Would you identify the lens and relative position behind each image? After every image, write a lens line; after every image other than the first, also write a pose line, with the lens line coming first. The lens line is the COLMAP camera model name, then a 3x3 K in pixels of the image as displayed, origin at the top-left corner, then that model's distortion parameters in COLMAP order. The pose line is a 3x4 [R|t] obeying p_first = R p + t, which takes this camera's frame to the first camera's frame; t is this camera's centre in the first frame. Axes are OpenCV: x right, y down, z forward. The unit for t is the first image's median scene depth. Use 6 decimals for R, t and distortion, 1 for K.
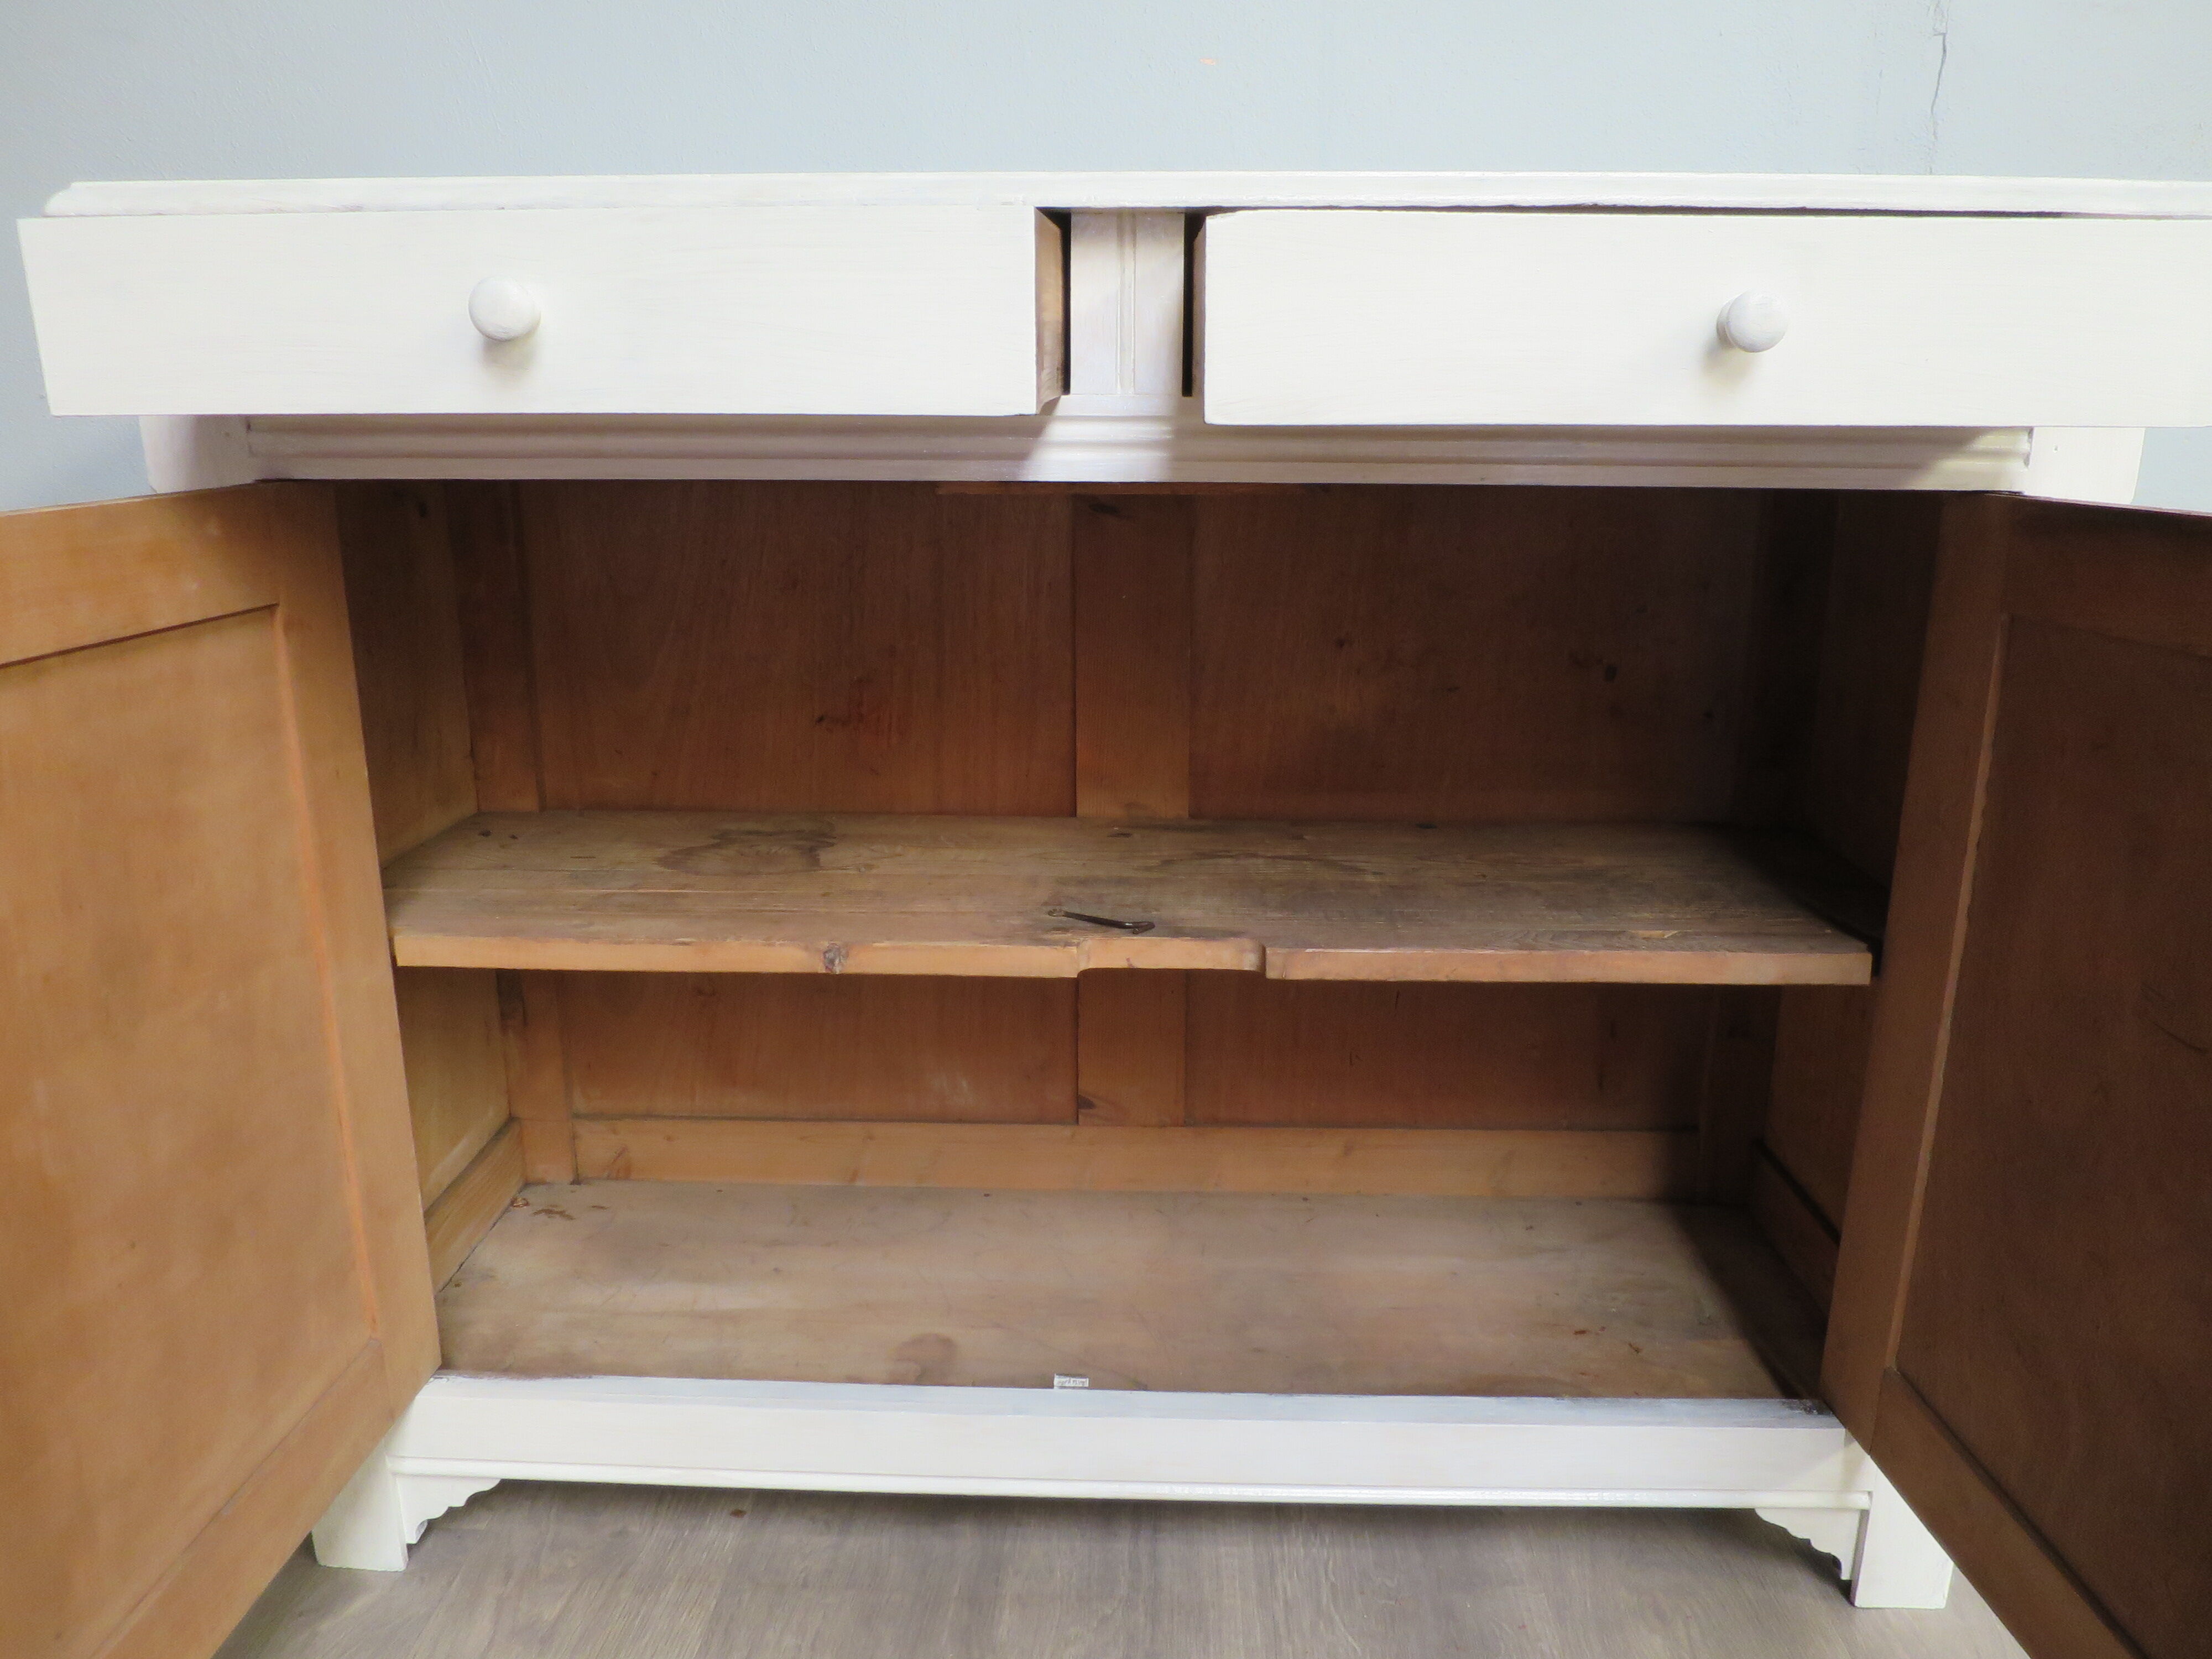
lens RADIAL K [[1585.9, 0, 1109.2], [0, 1585.9, 831.4], [0, 0, 1]] dist [-0.051895, 0.012893]
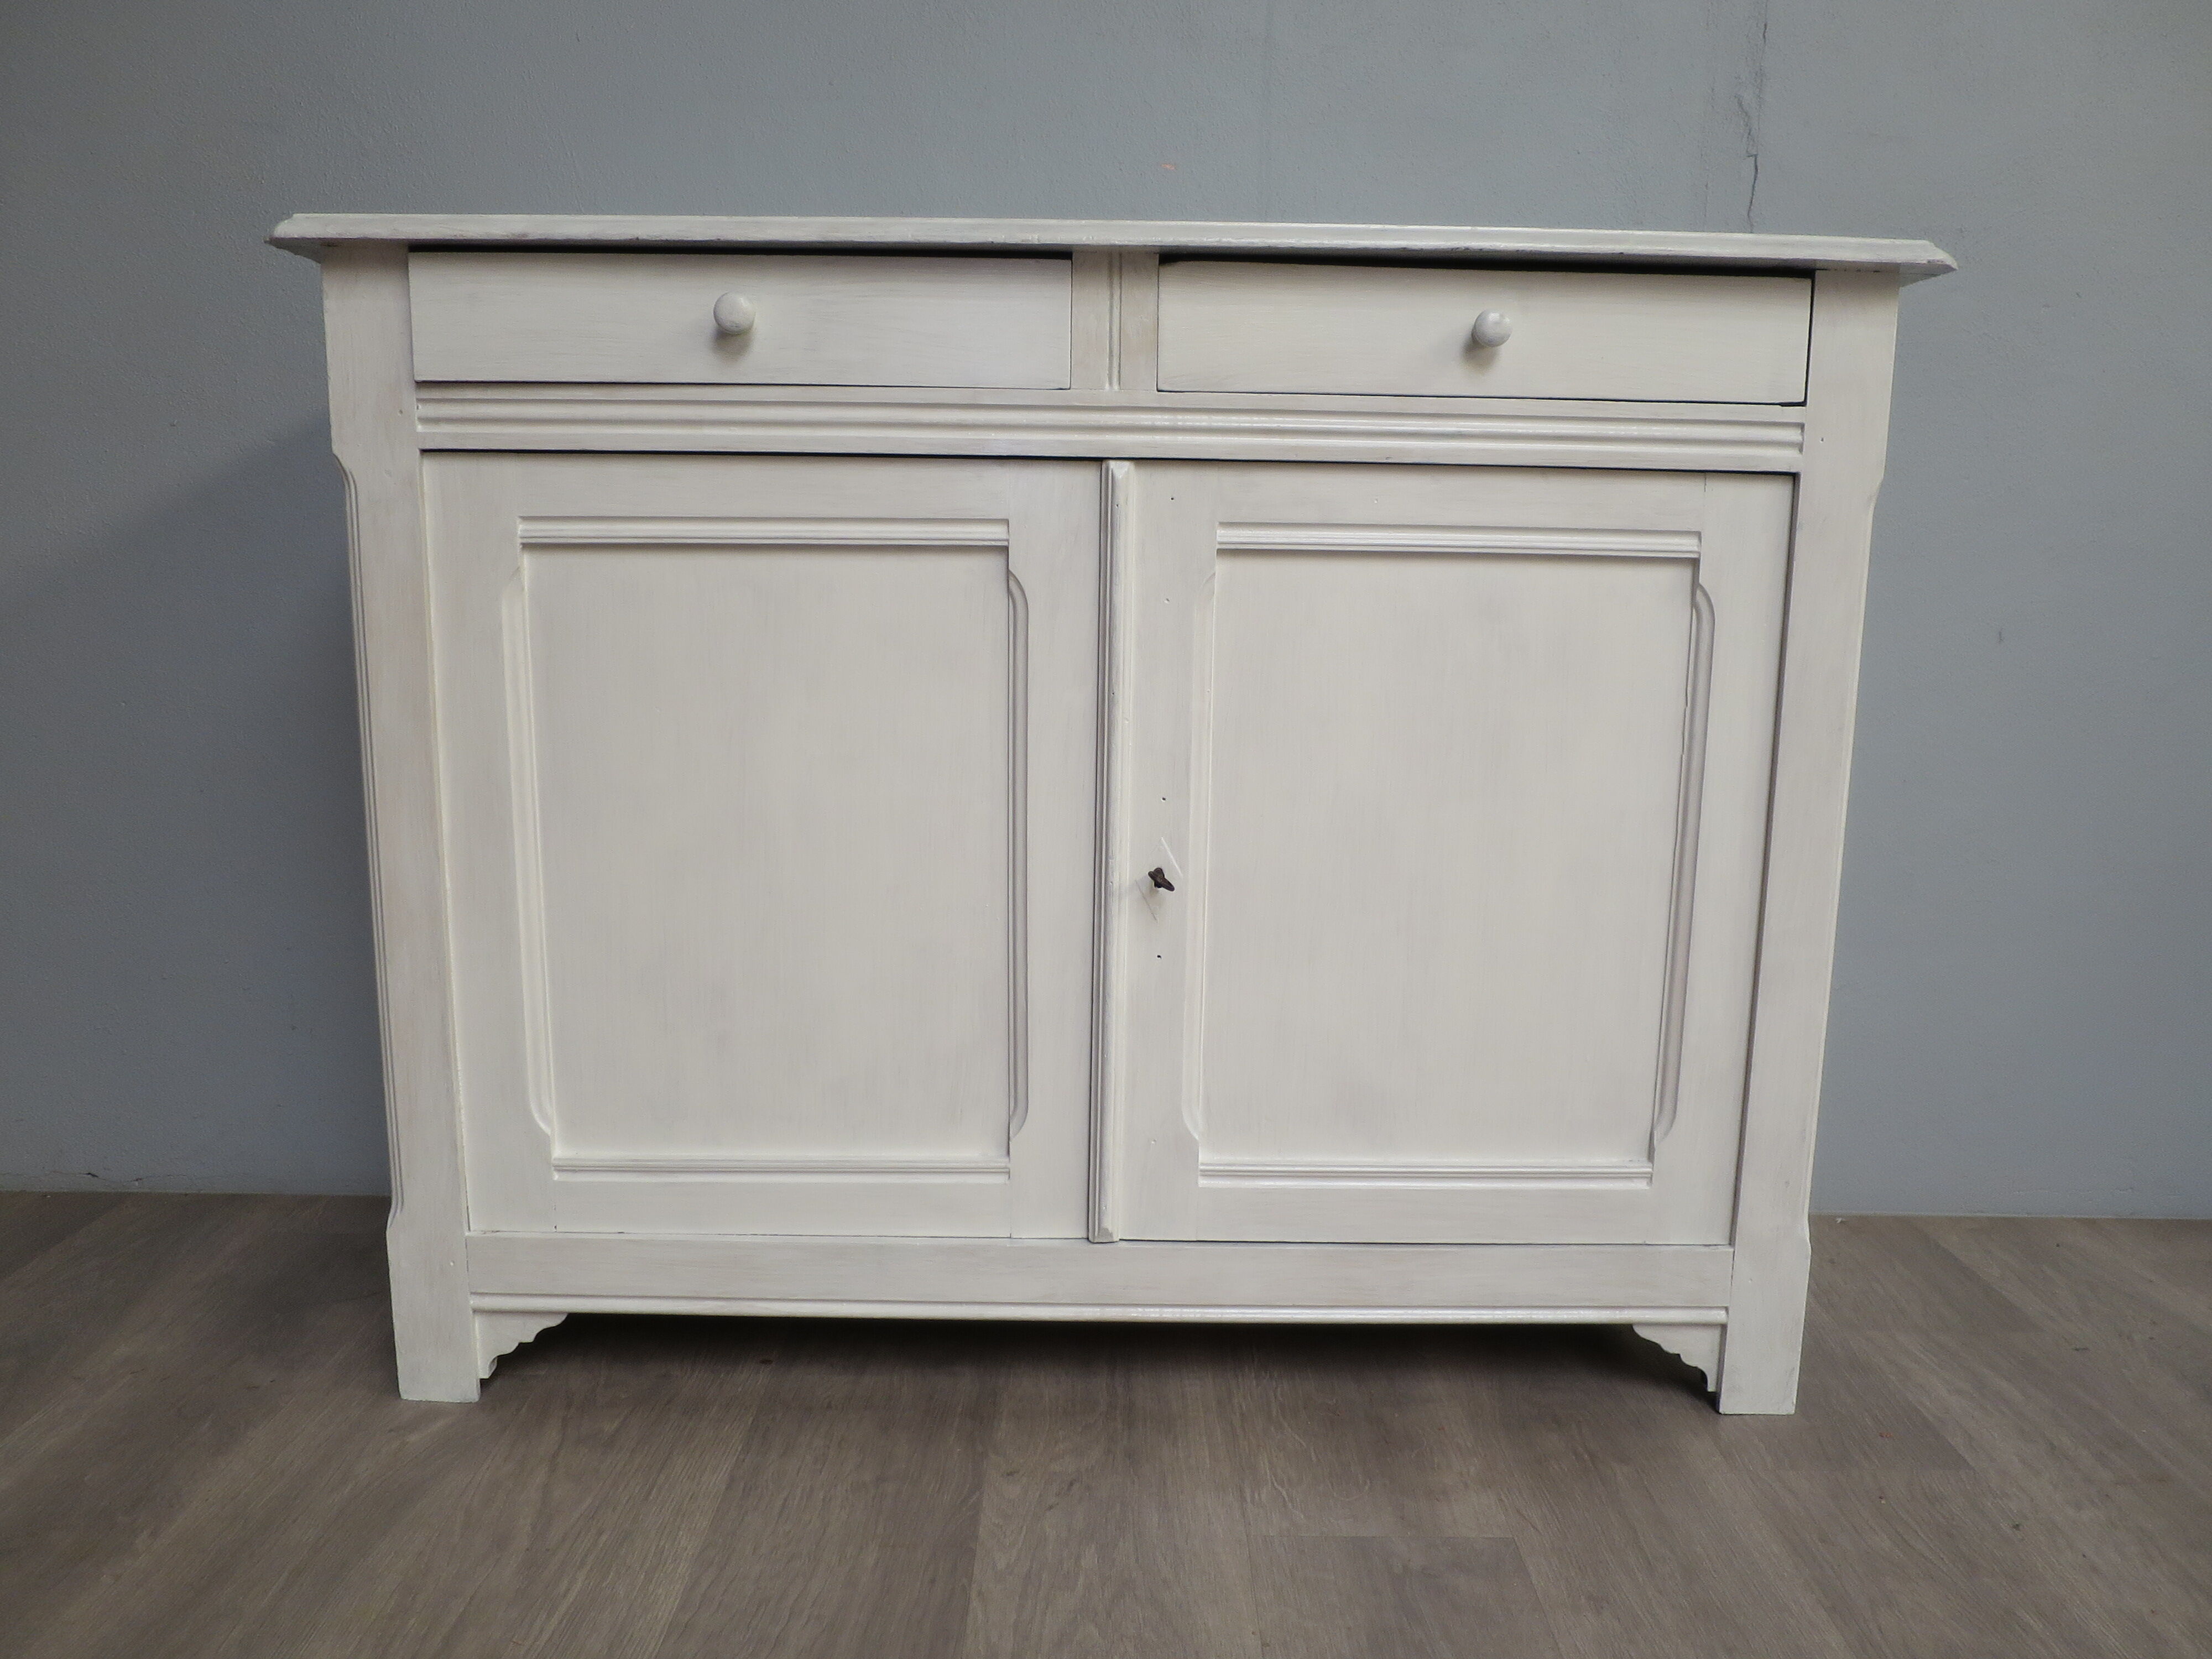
lens RADIAL K [[1585.9, 0, 1107.9], [0, 1585.9, 840.4], [0, 0, 1]] dist [-0.051895, 0.012893]
pose [[0.999242, 0.003373, 0.038780, -0.034774], [0.000095, 0.996024, -0.089087, 0.169038], [-0.038926, 0.089023, 0.995269, -0.210757]]
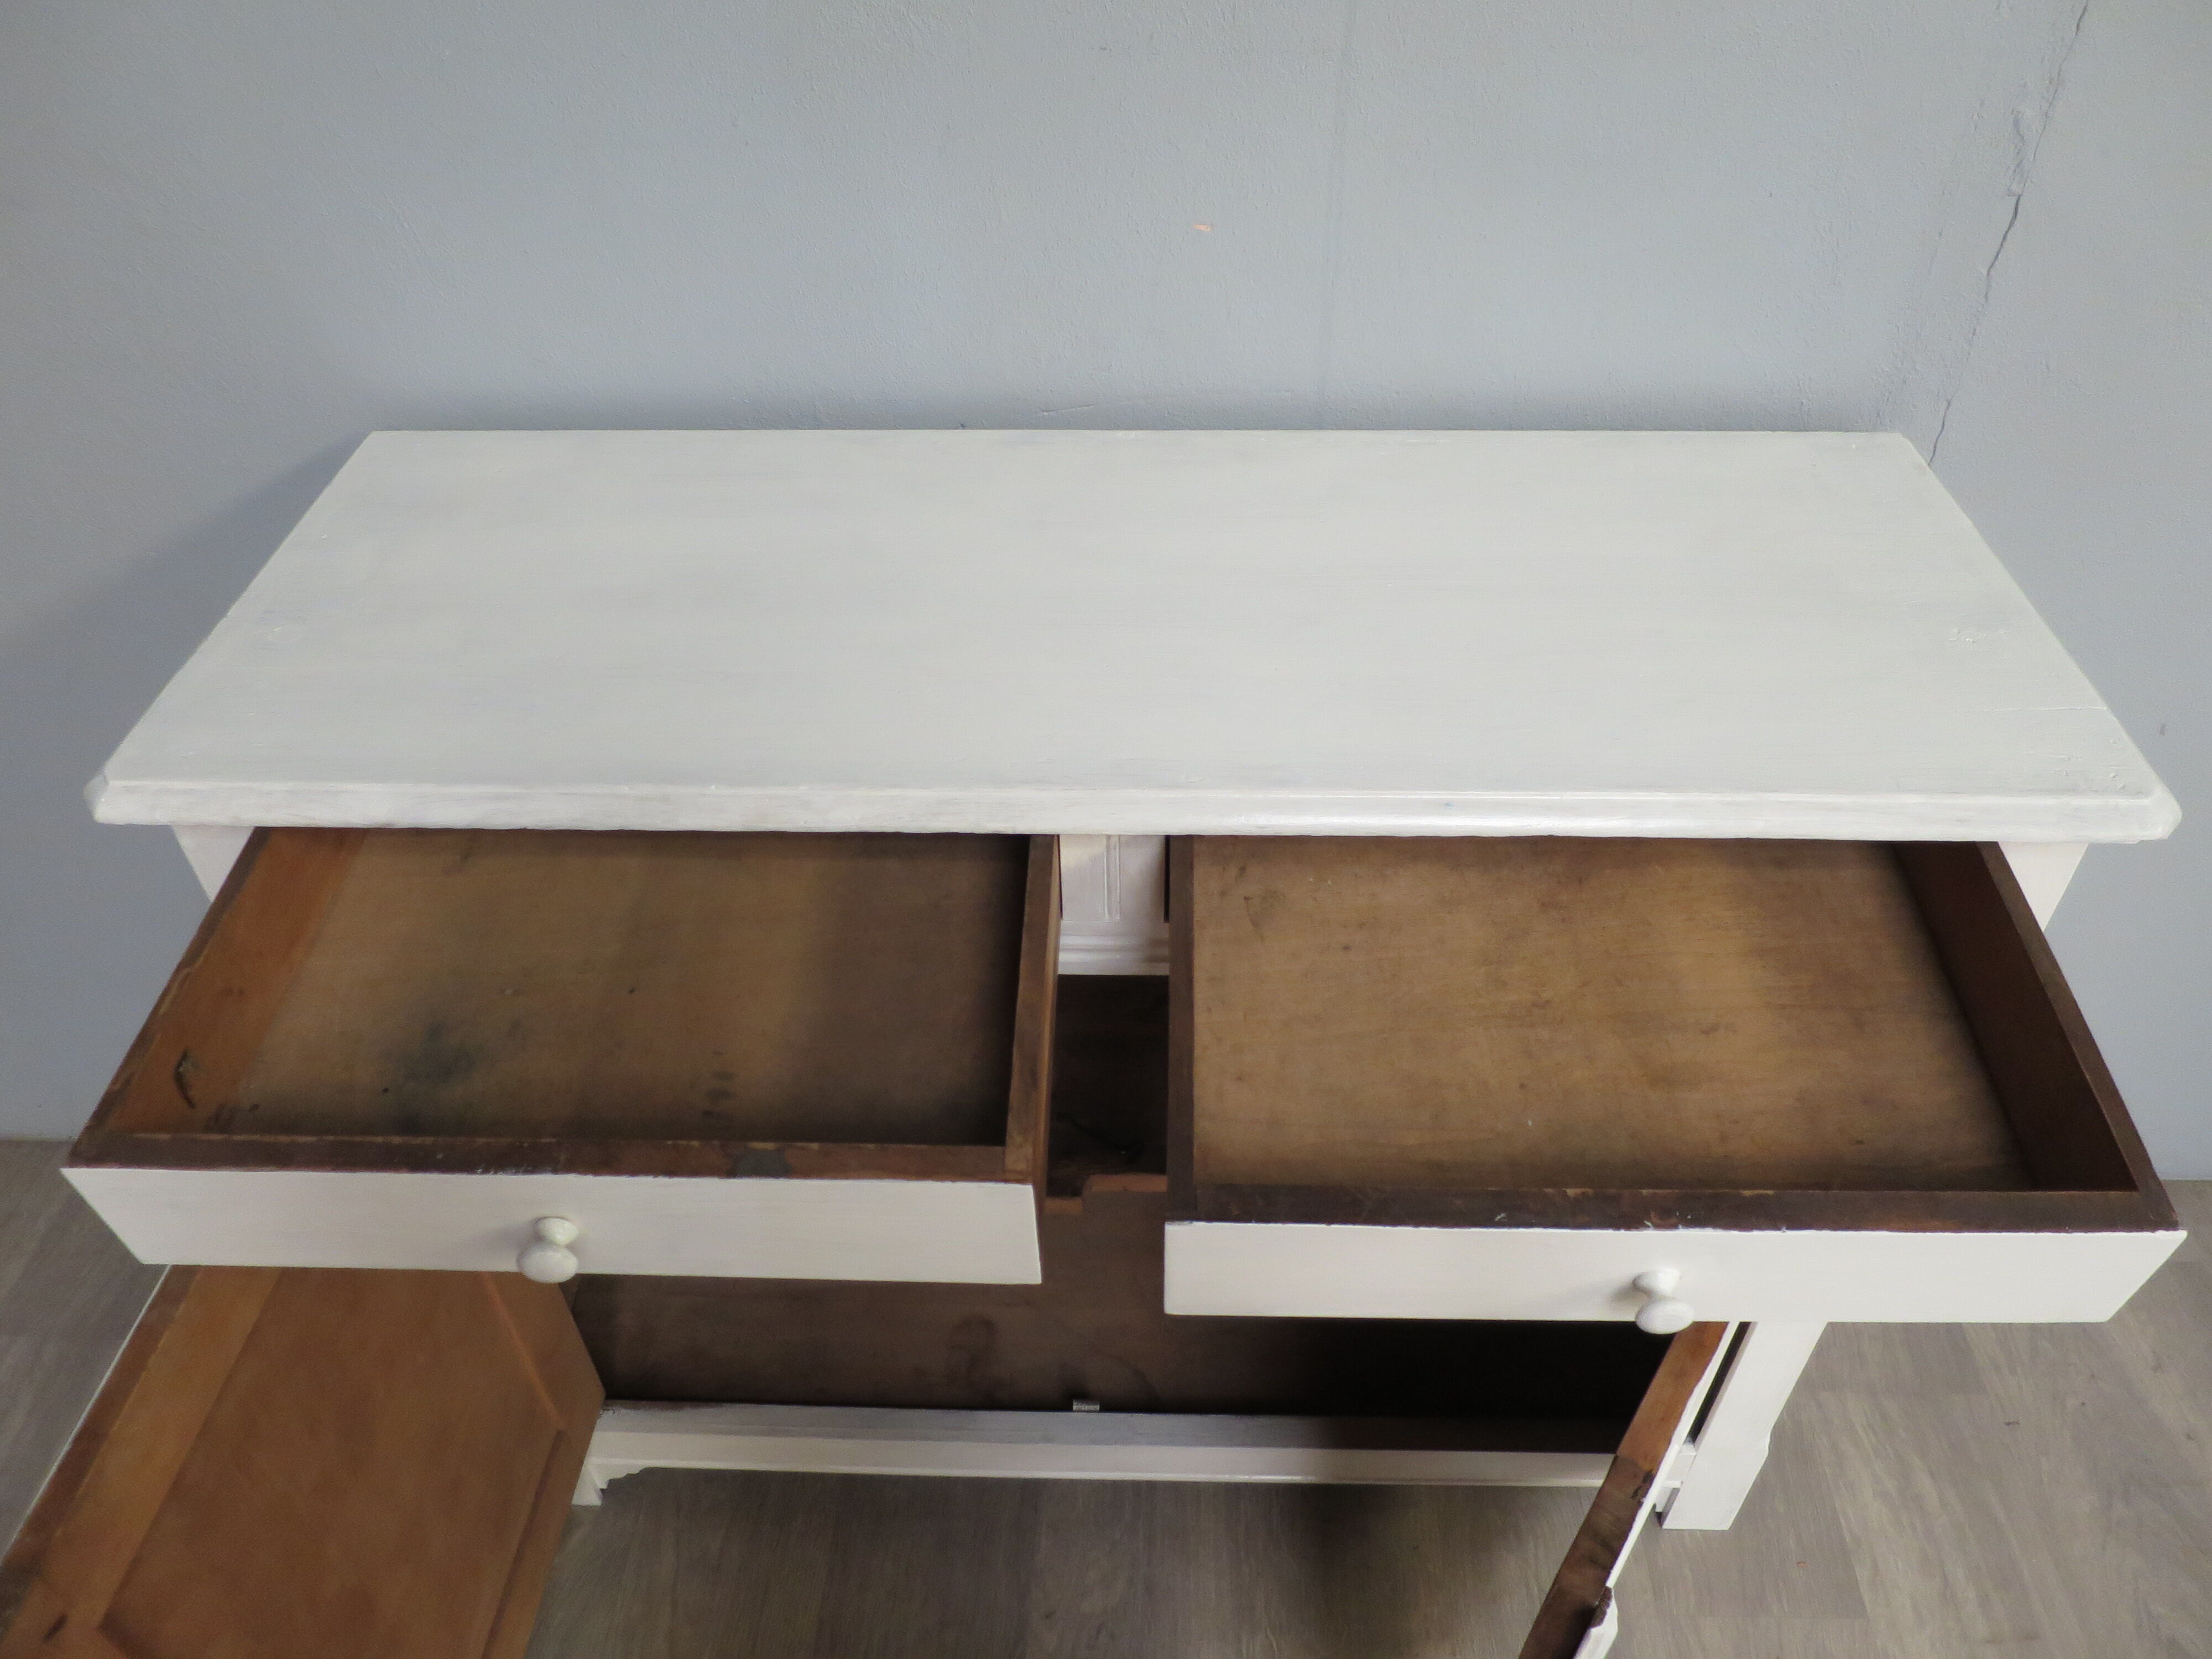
lens RADIAL K [[1585.9, 0, 1107.7], [0, 1585.9, 825.1], [0, 0, 1]] dist [-0.051895, 0.012893]
pose [[0.999810, -0.014013, -0.013577, 0.018471], [0.018526, 0.900124, 0.435240, -0.664936], [0.006121, -0.435409, 0.900212, 0.027508]]
